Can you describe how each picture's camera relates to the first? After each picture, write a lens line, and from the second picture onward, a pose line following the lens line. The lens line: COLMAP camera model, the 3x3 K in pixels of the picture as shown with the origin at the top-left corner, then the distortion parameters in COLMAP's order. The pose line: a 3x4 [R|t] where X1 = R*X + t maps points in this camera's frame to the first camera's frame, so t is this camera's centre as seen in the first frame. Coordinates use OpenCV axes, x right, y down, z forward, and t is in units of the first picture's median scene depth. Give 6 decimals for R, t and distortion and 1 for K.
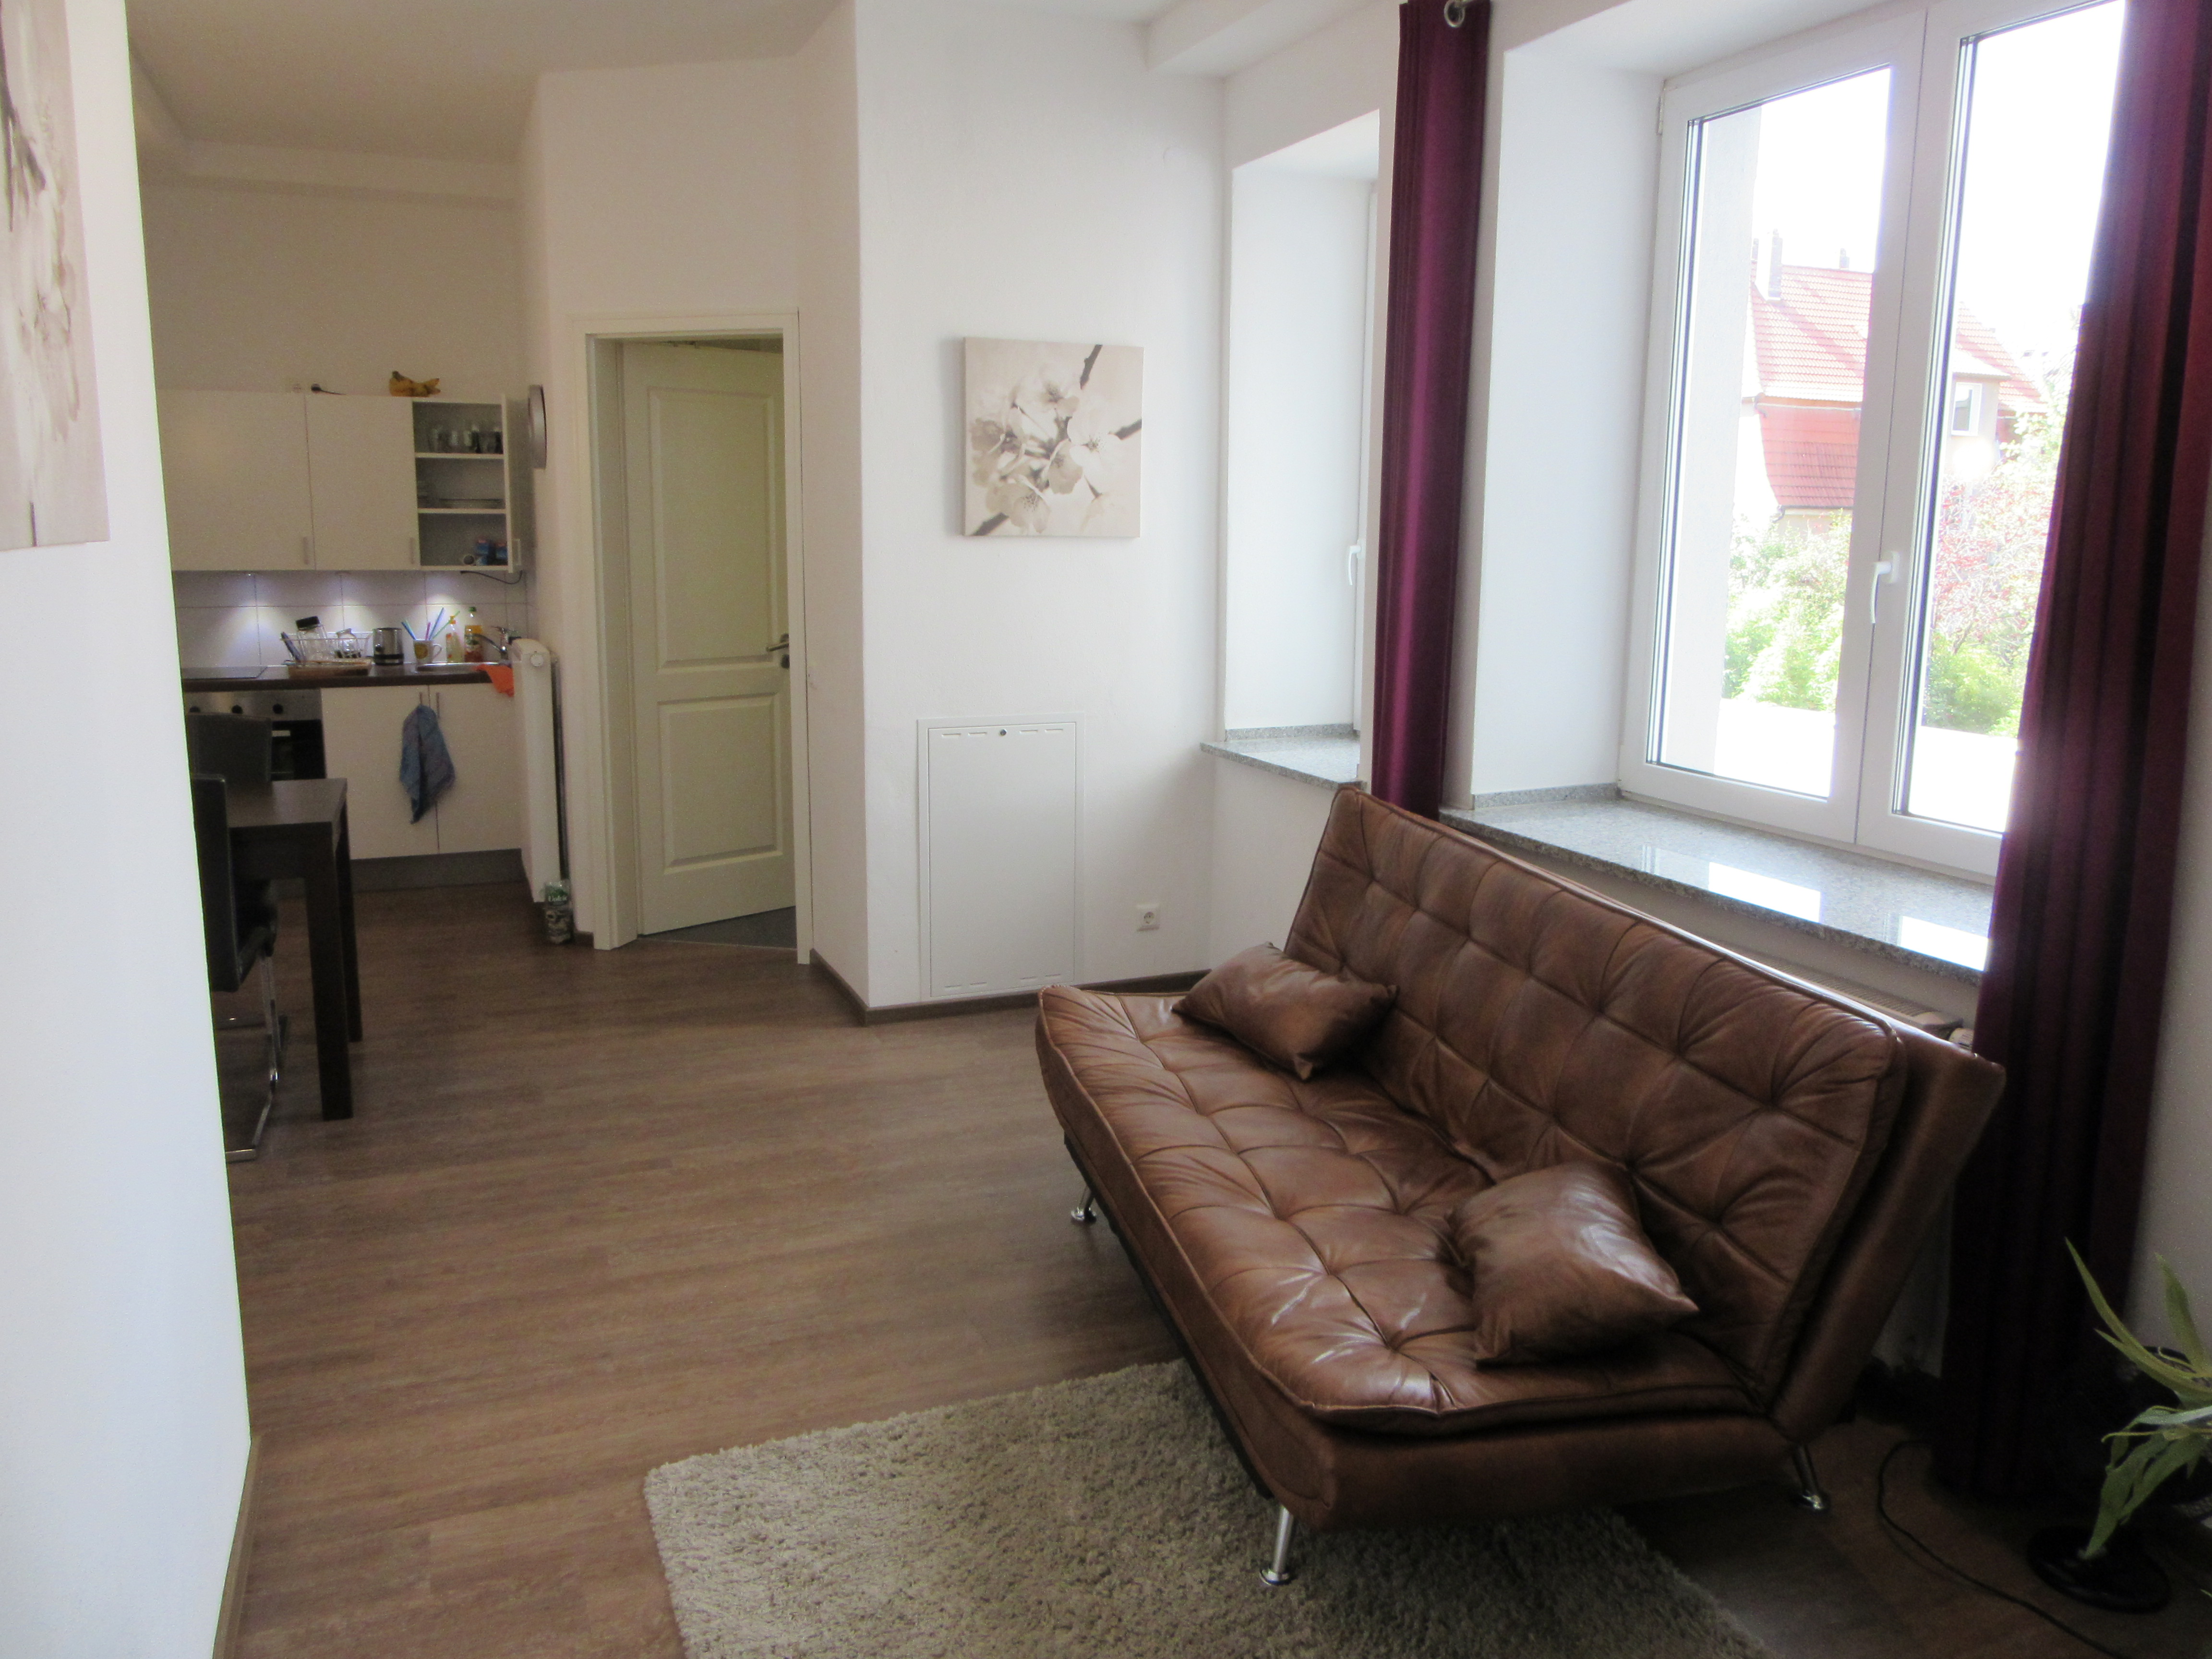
lens RADIAL K [[1641.4, 0, 1098.5], [0, 1641.4, 802.1], [0, 0, 1]] dist [-0.030971, 0.011280]
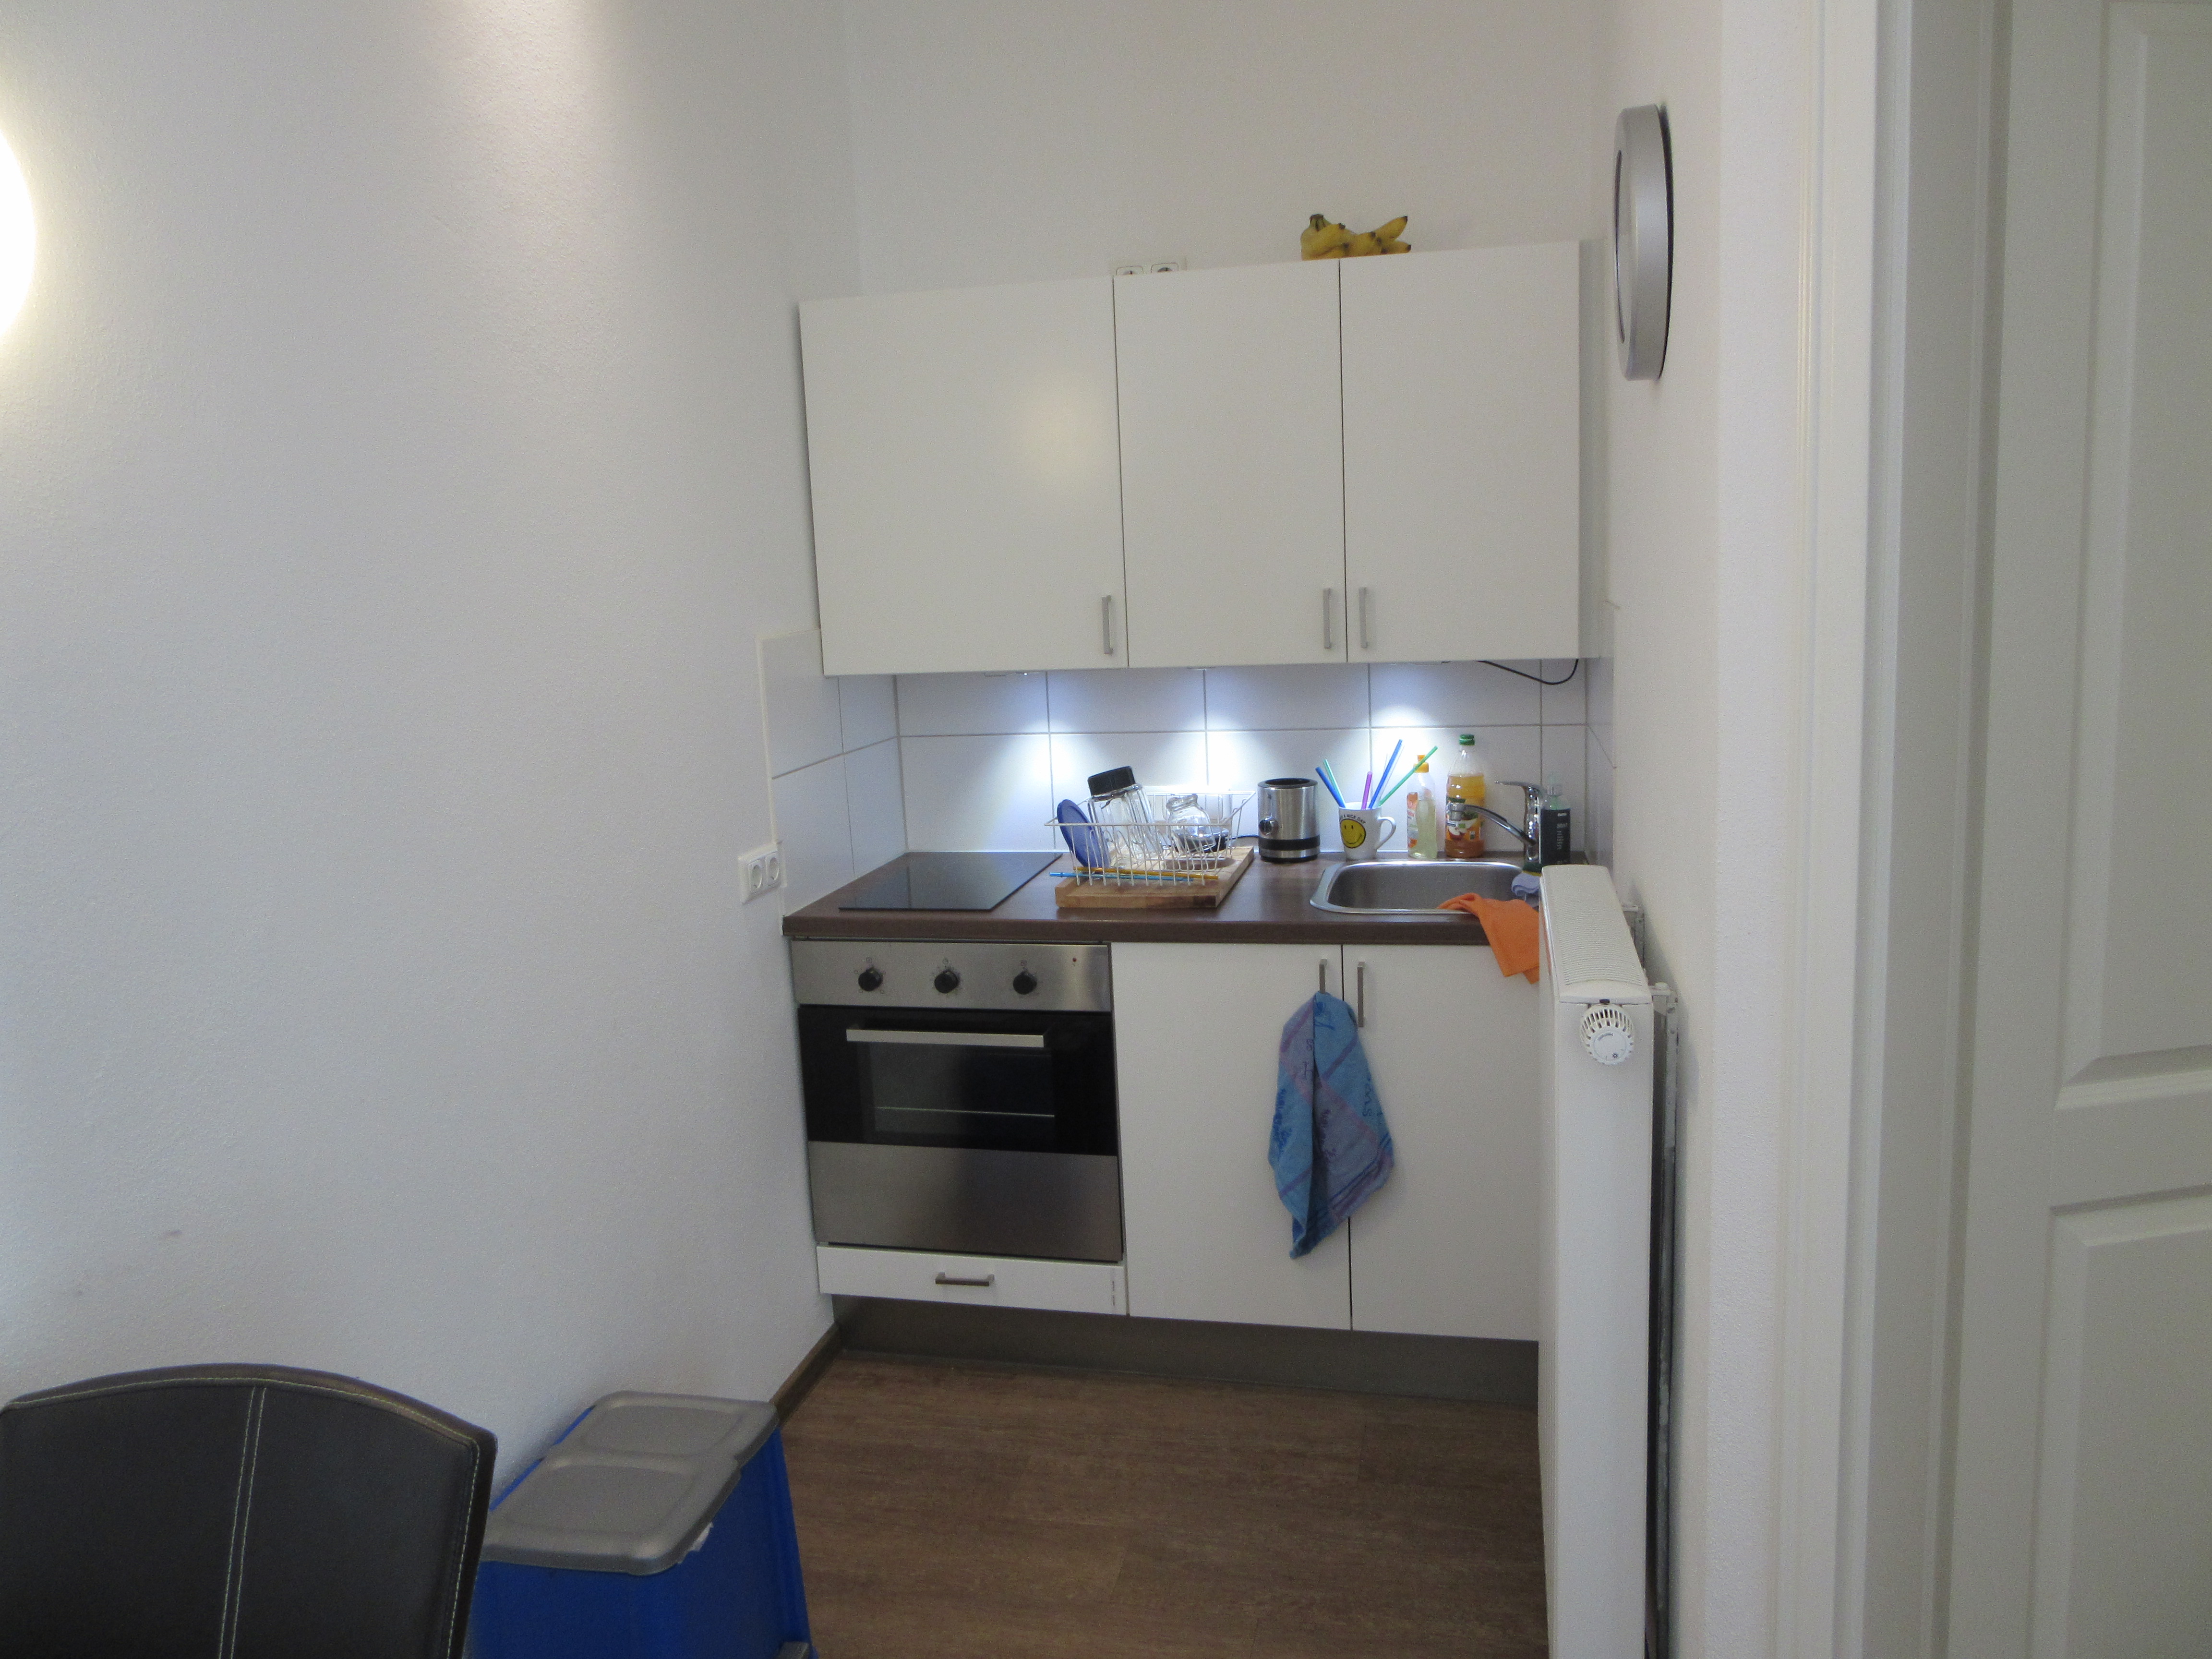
lens RADIAL K [[1636.9, 0, 1106.0], [0, 1636.9, 829.5], [0, 0, 1]] dist [0.000147, 0.002228]
pose [[0.812535, 0.050702, -0.580703, -0.215021], [-0.044217, 0.998701, 0.025328, -0.107675], [0.581233, 0.005097, 0.813721, 0.616631]]
